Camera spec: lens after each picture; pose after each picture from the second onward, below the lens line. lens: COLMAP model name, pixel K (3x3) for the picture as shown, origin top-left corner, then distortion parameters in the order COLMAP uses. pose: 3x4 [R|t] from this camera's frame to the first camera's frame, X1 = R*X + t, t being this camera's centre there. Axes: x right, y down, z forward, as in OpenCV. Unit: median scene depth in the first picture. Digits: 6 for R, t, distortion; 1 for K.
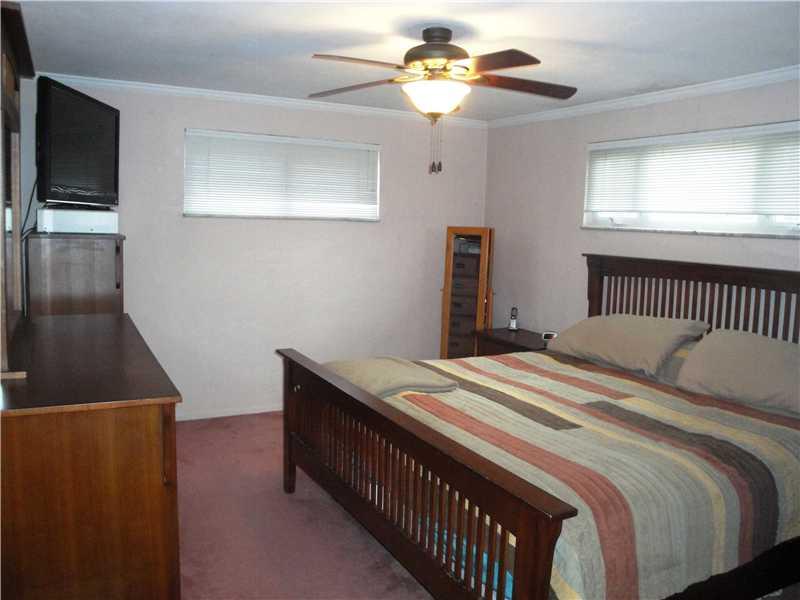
lens RADIAL K [[664.1, 0, 389.5], [0, 664.1, 300.5], [0, 0, 1]] dist [-0.156872, 0.161102]
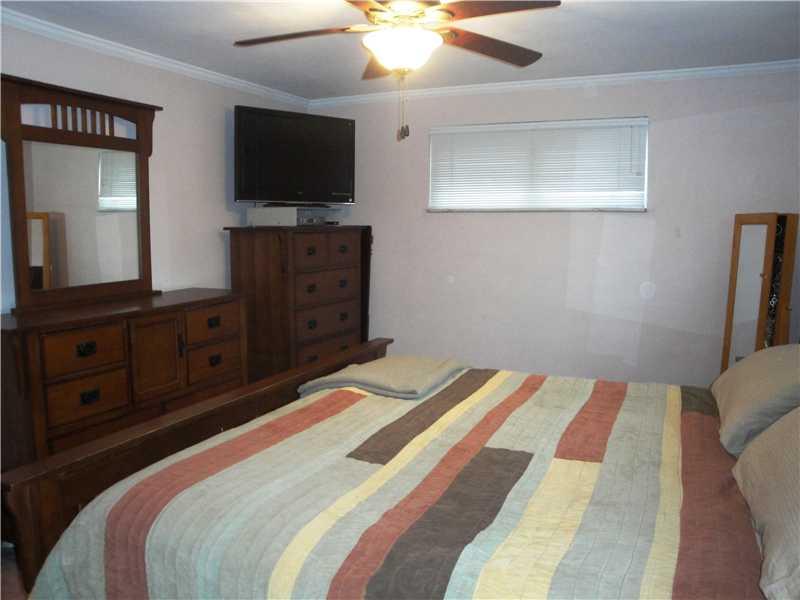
lens RADIAL K [[664.1, 0, 389.5], [0, 664.1, 300.5], [0, 0, 1]] dist [-0.156872, 0.161102]
pose [[0.627593, 0.058066, -0.776373, 0.458927], [-0.066305, 0.997578, 0.021011, -0.004498], [0.775713, 0.038291, 0.629923, 0.276458]]
